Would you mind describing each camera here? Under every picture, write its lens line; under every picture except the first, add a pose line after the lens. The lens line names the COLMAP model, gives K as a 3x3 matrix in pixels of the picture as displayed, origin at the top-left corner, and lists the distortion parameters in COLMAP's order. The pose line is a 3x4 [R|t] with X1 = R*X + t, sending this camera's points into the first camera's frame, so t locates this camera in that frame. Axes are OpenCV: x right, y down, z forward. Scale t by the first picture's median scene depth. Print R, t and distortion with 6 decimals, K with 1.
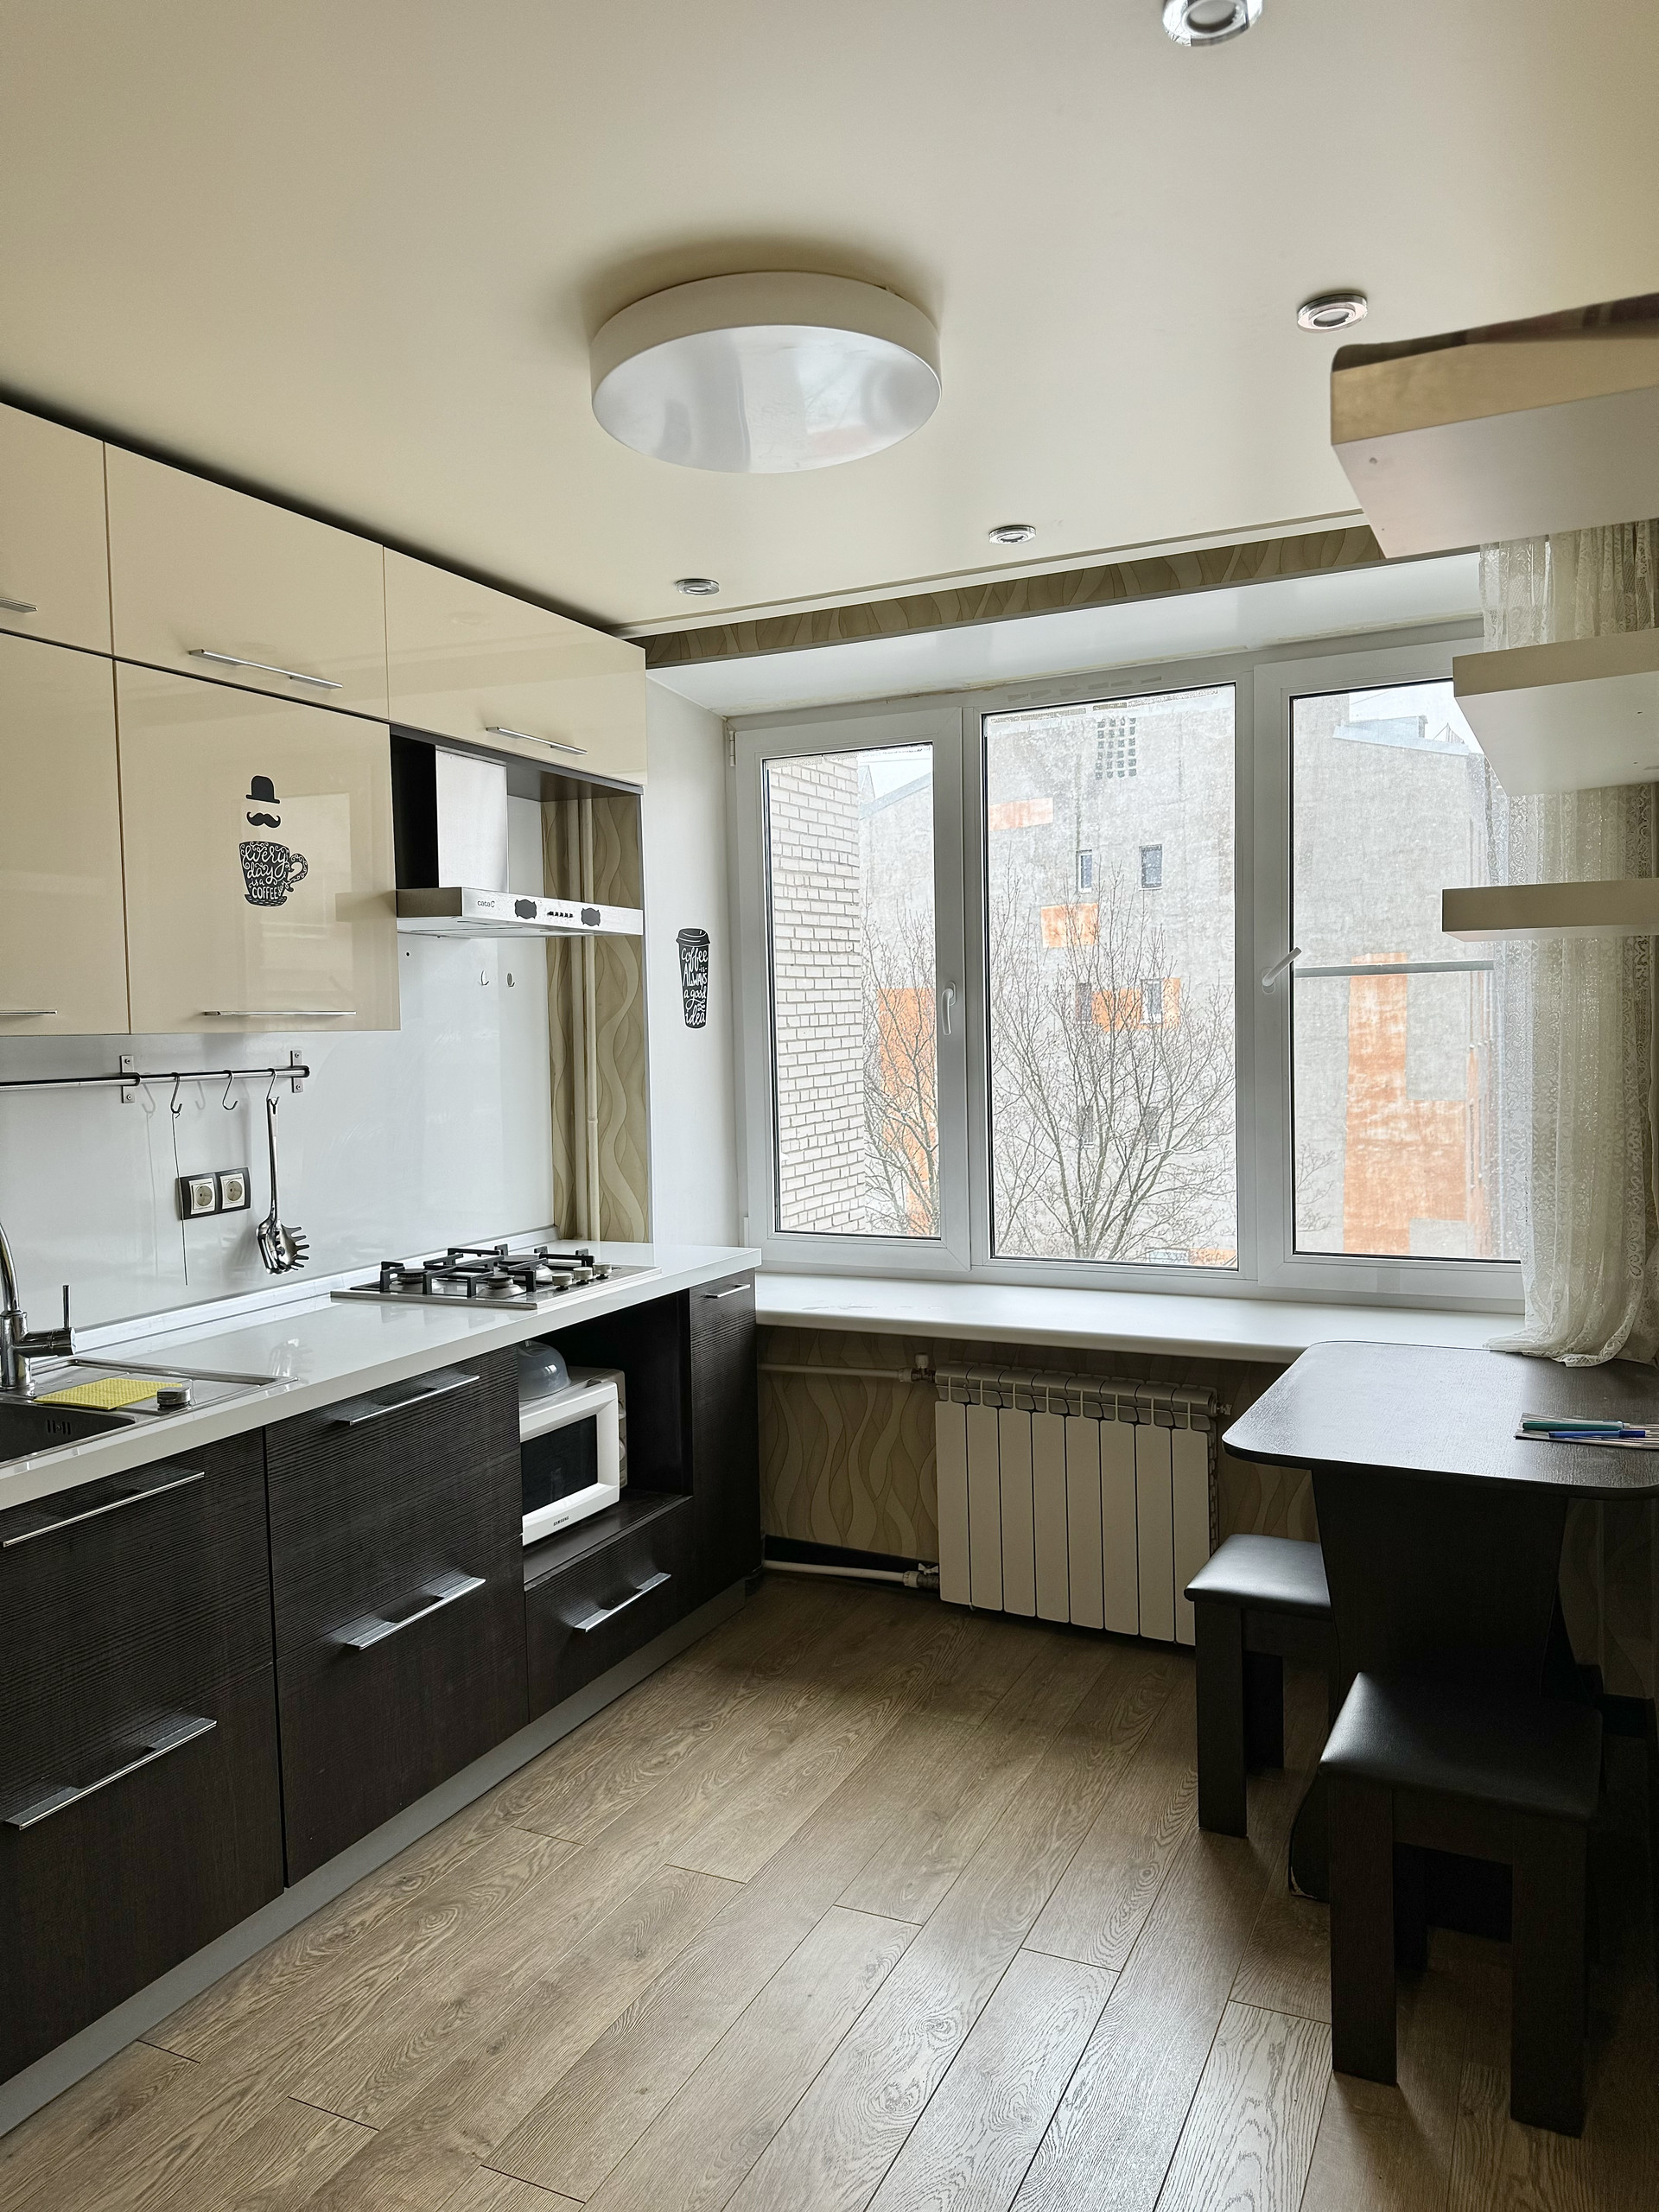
lens RADIAL K [[1558.6, 0, 819.2], [0, 1558.6, 1110.6], [0, 0, 1]] dist [0.034824, -0.036347]
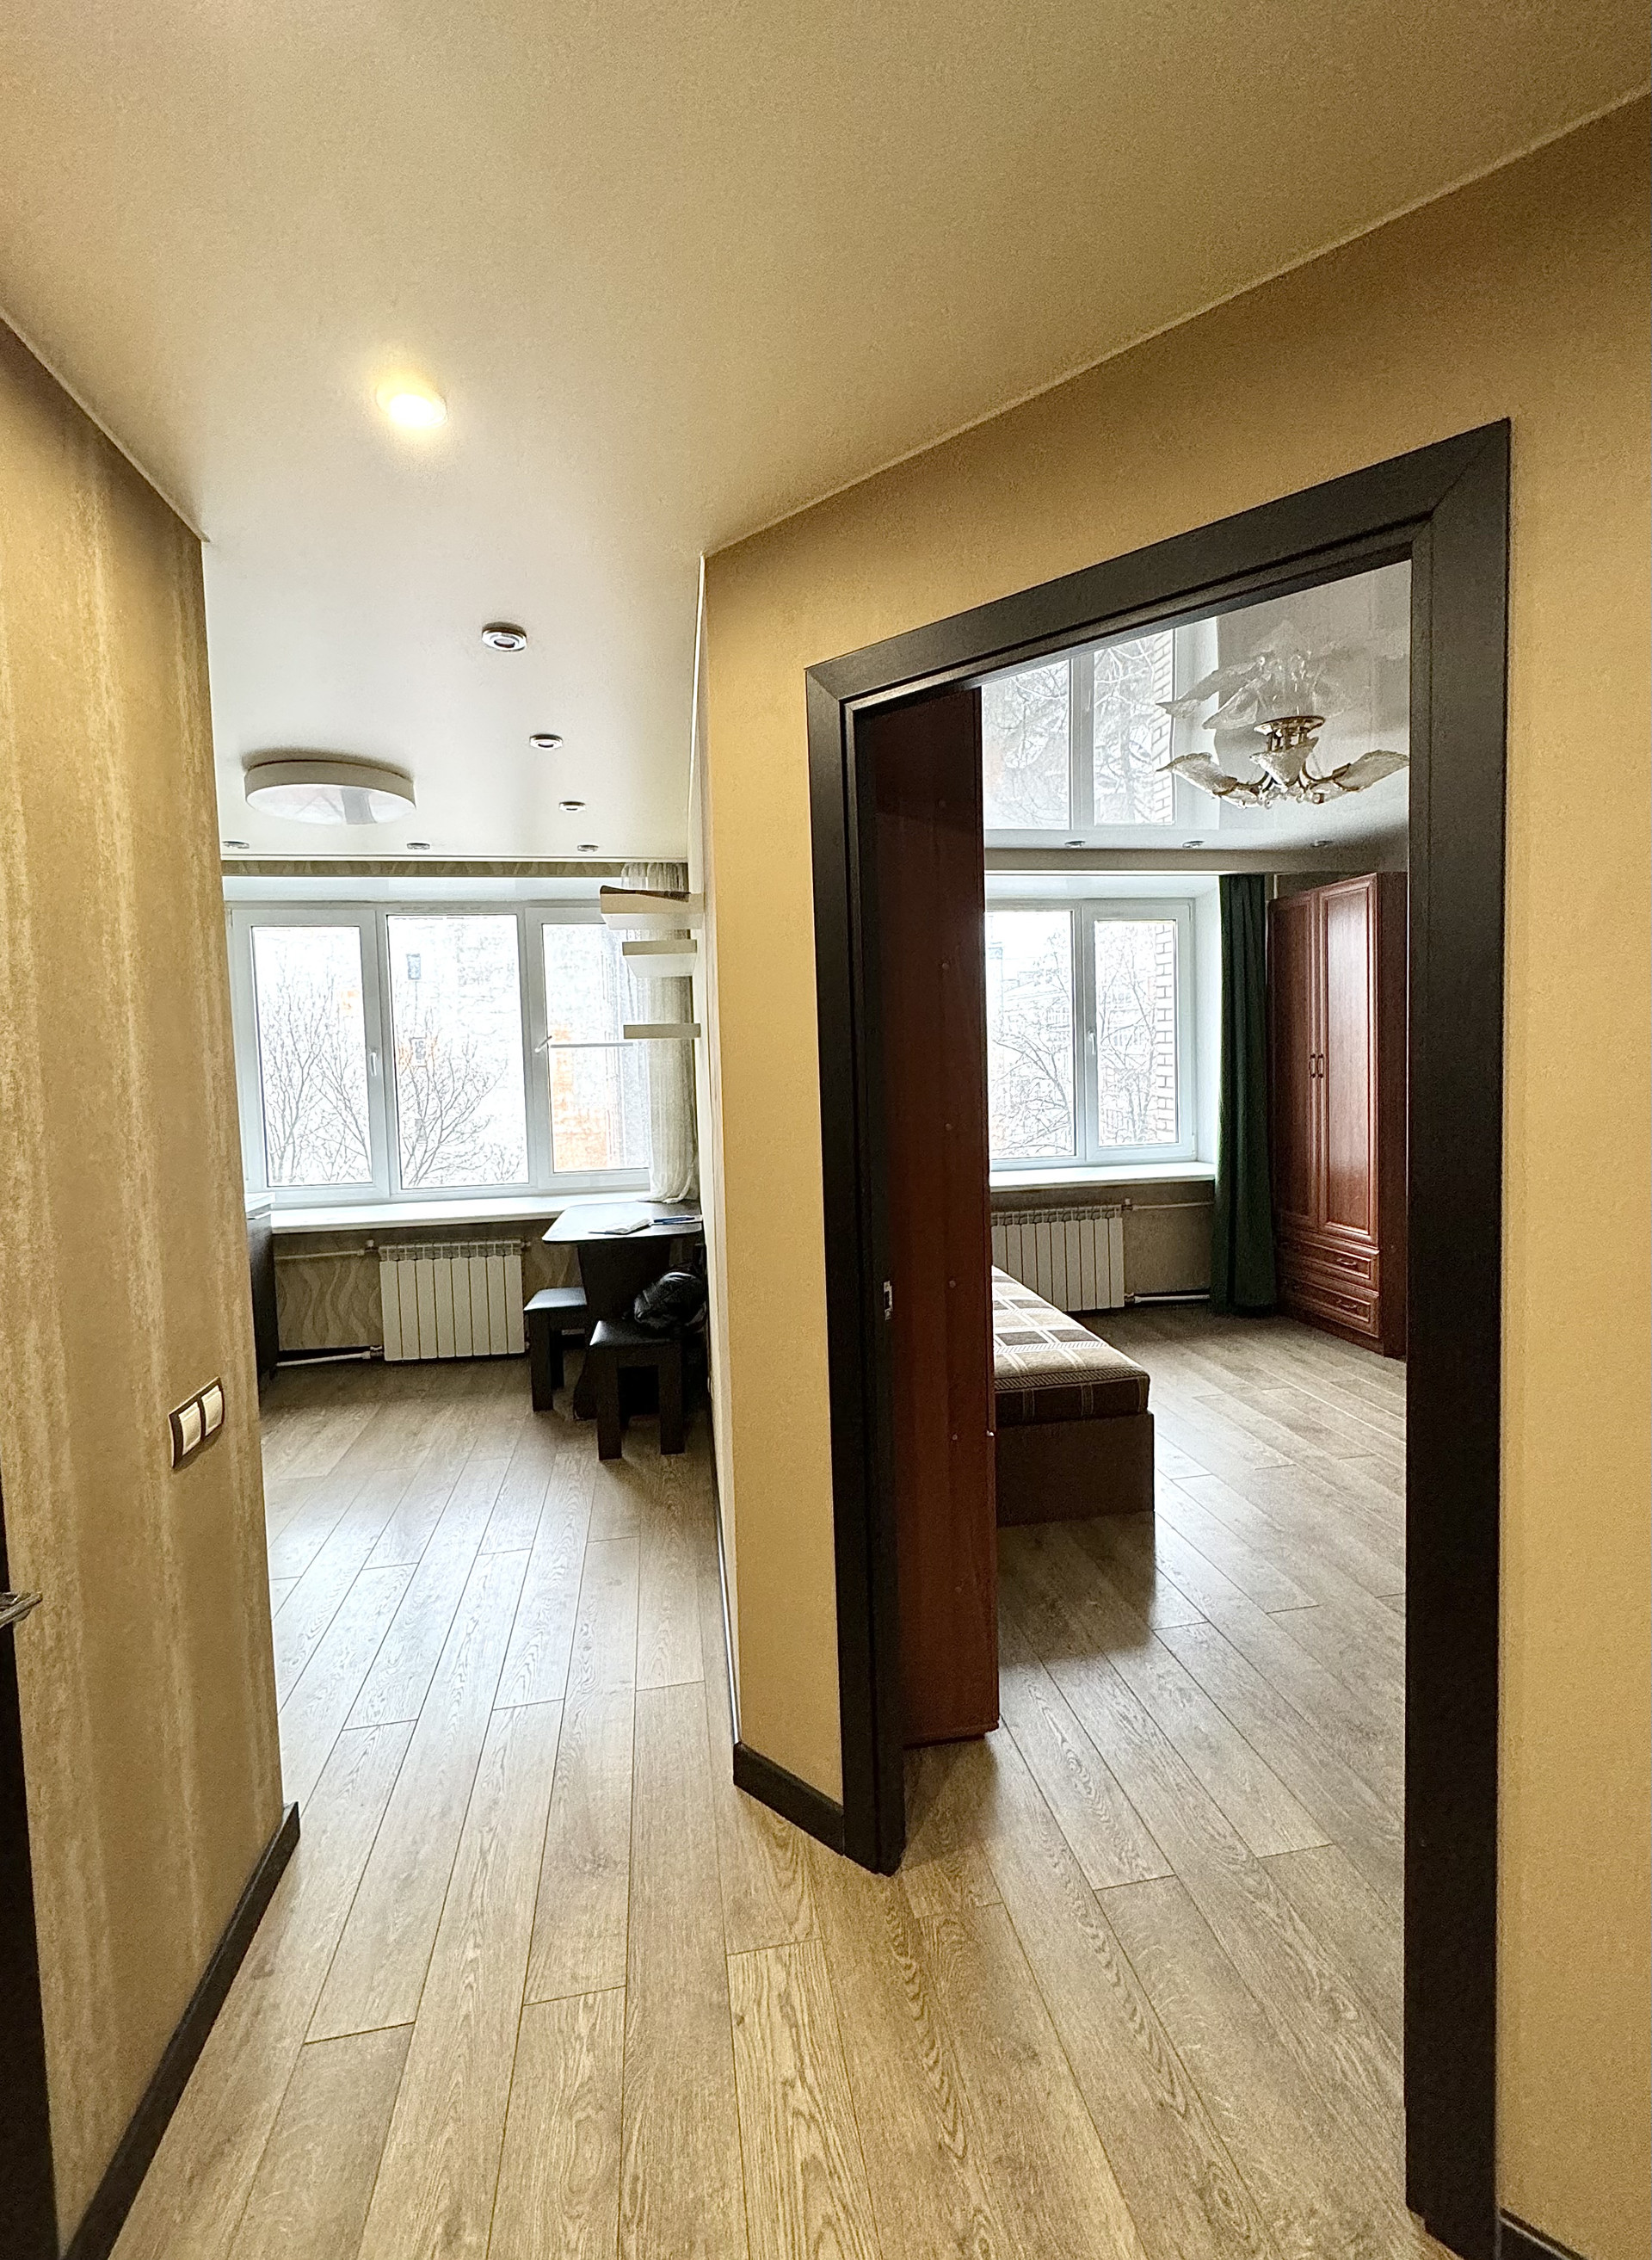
lens RADIAL K [[957.3, 0, 837.7], [0, 957.3, 1117.6], [0, 0, 1]] dist [-0.000703, 0.000048]
pose [[0.806865, -0.036534, 0.589605, -0.180158], [0.041354, 0.999130, 0.005316, 0.023067], [-0.589287, 0.020093, 0.807674, -0.359595]]
